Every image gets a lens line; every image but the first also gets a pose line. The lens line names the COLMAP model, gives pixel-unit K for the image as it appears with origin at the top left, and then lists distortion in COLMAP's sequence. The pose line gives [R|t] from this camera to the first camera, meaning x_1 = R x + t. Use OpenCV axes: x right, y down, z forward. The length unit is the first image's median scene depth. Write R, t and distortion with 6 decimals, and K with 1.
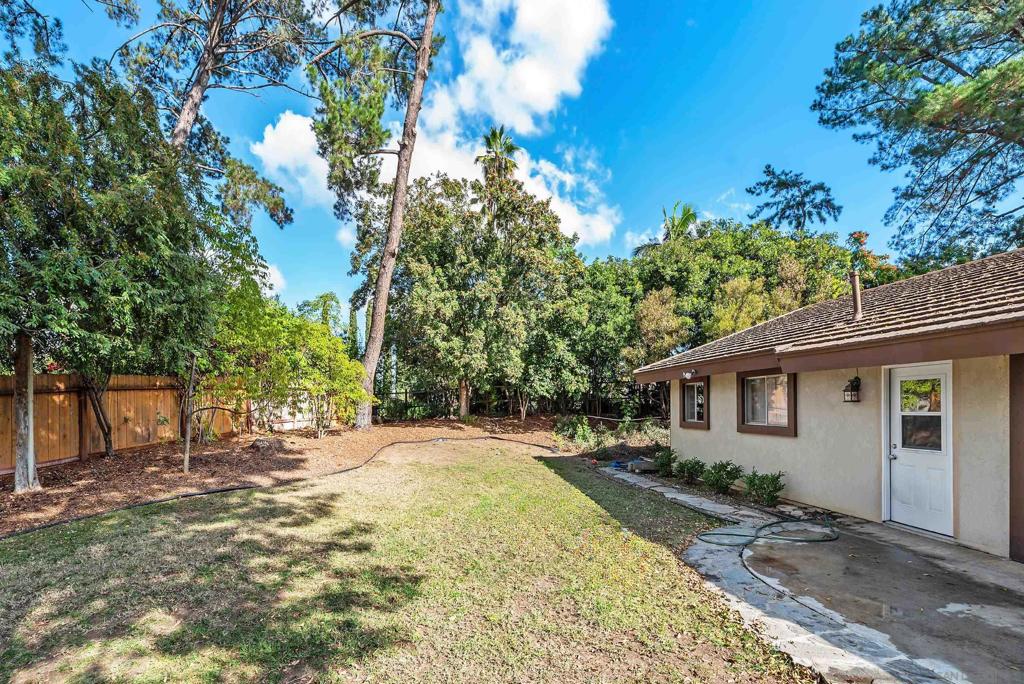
lens RADIAL K [[474.2, 0, 511.1], [0, 474.2, 404.3], [0, 0, 1]] dist [-0.000096, 0.000235]
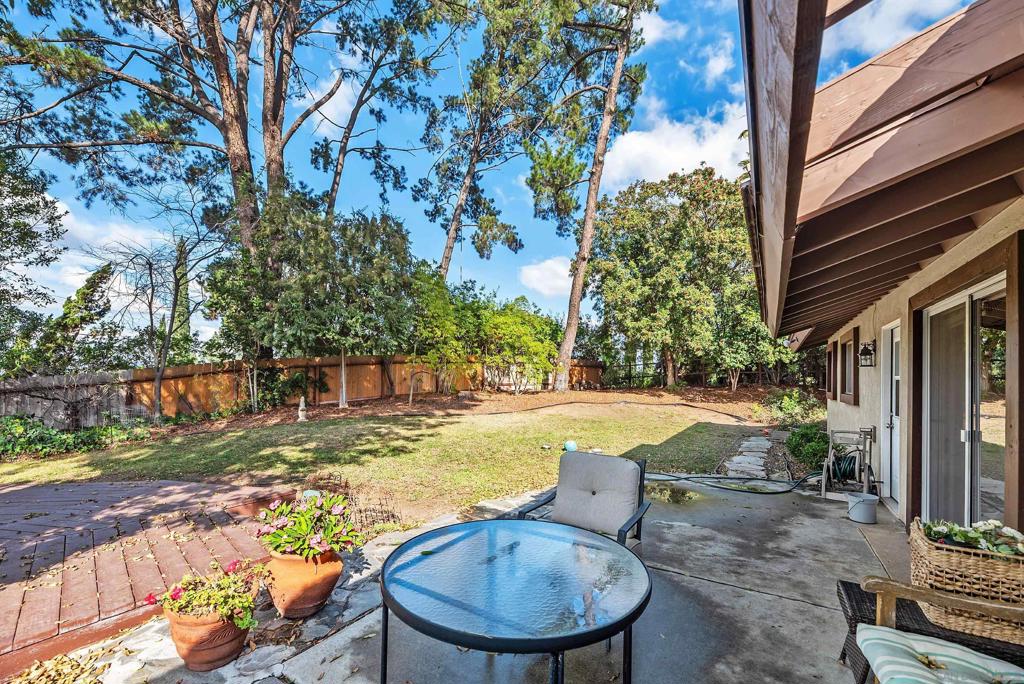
lens RADIAL K [[426.1, 0, 513.7], [0, 426.1, 373.9], [0, 0, 1]] dist [0.000521, 0.000038]
pose [[0.793425, 0.006253, -0.608636, 0.307806], [-0.012415, 0.999905, -0.005911, 0.009484], [0.608541, 0.012246, 0.793428, -0.043095]]
